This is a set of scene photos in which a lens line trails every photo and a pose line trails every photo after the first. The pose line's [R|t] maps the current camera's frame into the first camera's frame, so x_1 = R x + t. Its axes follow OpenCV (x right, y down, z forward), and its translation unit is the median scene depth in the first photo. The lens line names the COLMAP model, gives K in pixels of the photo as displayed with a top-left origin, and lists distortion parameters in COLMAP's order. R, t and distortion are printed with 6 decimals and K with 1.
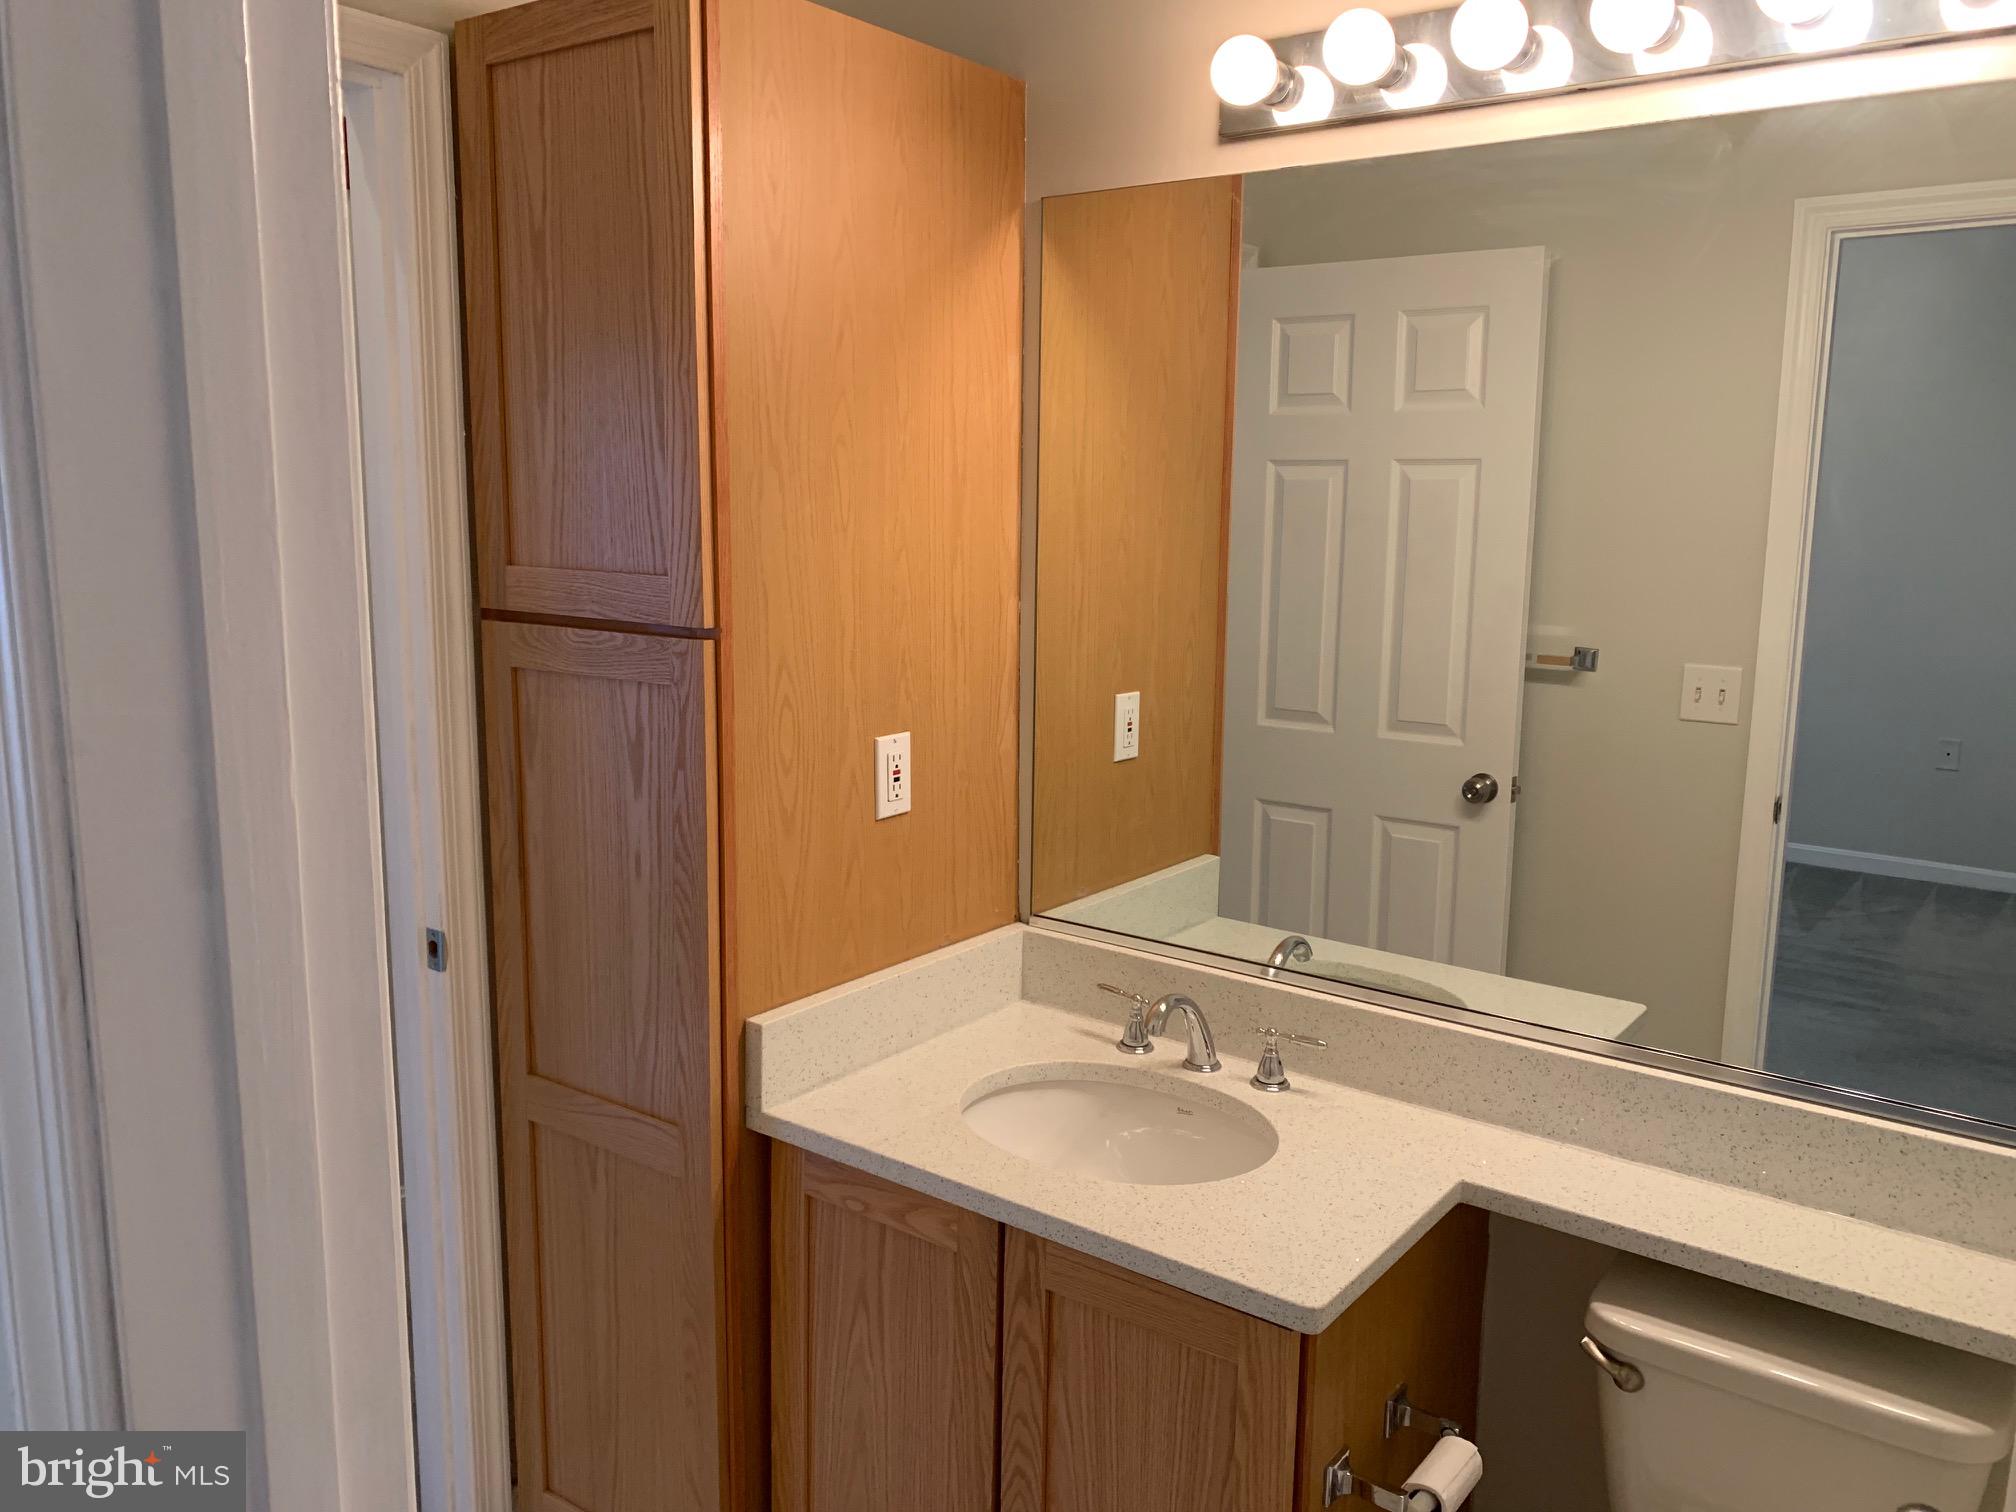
lens RADIAL K [[1547.6, 0, 1009.6], [0, 1547.6, 730.3], [0, 0, 1]] dist [0.099518, -0.212028]
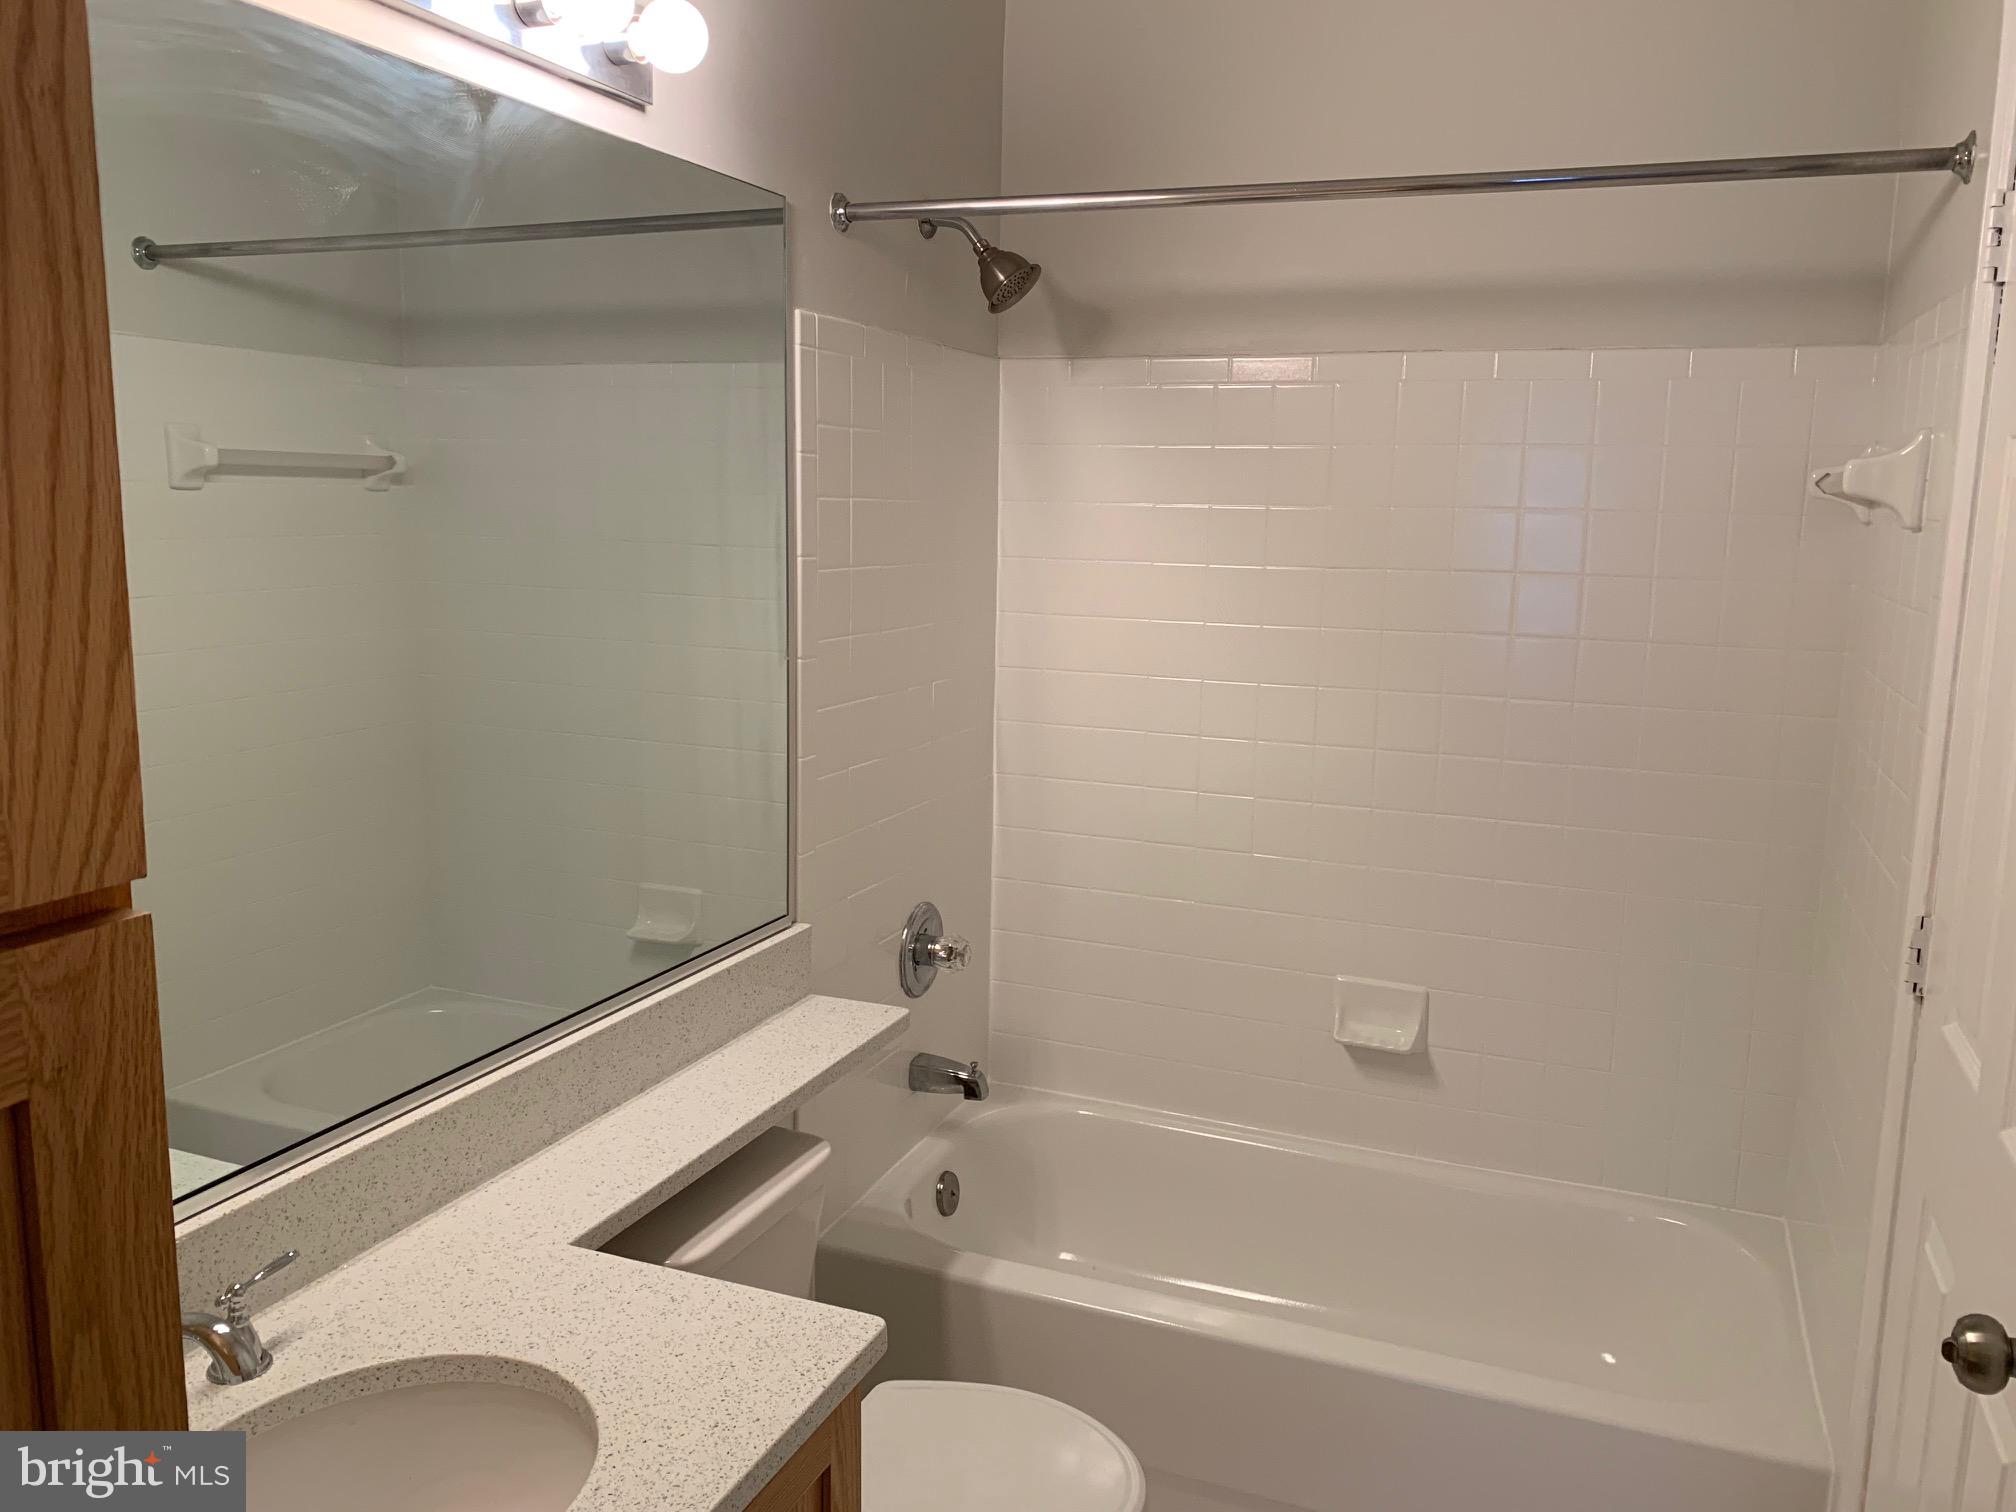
lens RADIAL K [[1547.6, 0, 1009.6], [0, 1547.6, 730.3], [0, 0, 1]] dist [0.099518, -0.212028]
pose [[-0.253567, -0.162076, 0.953643, -0.535757], [0.126655, 0.971813, 0.198841, -0.133207], [-0.958990, 0.171203, -0.225892, 0.843310]]
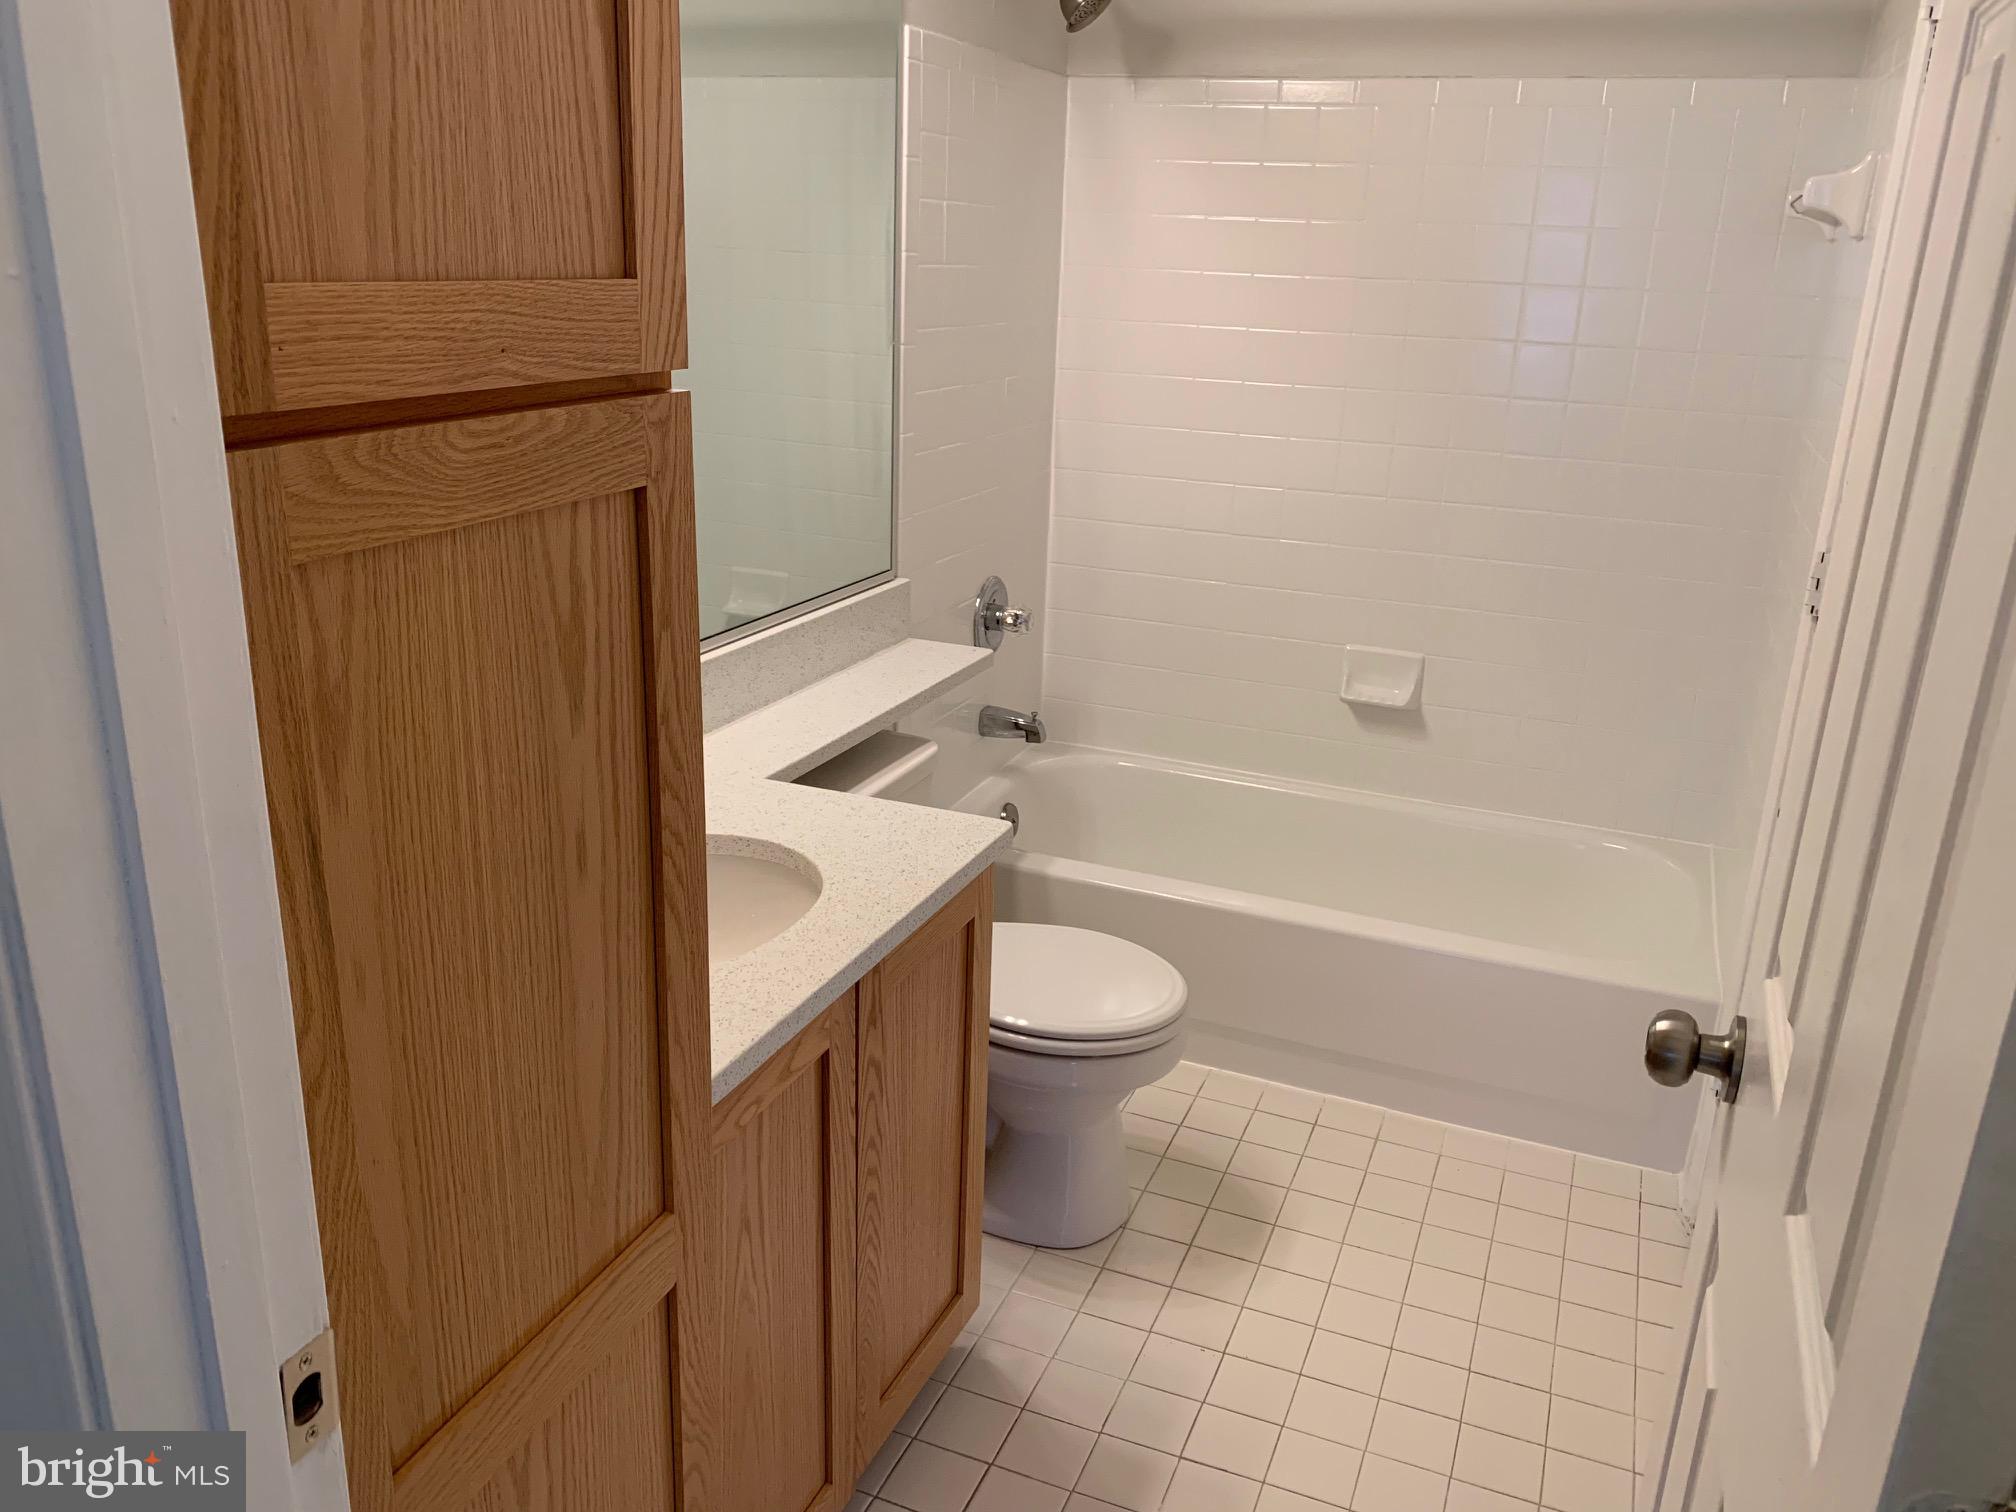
lens RADIAL K [[1554.1, 0, 1008.0], [0, 1554.1, 756.0], [0, 0, 1]] dist [0.051047, -0.096379]
pose [[-0.250355, -0.324072, 0.912304, -0.761089], [0.110827, 0.926526, 0.359537, -0.120784], [-0.961790, 0.191120, -0.196045, 0.972926]]
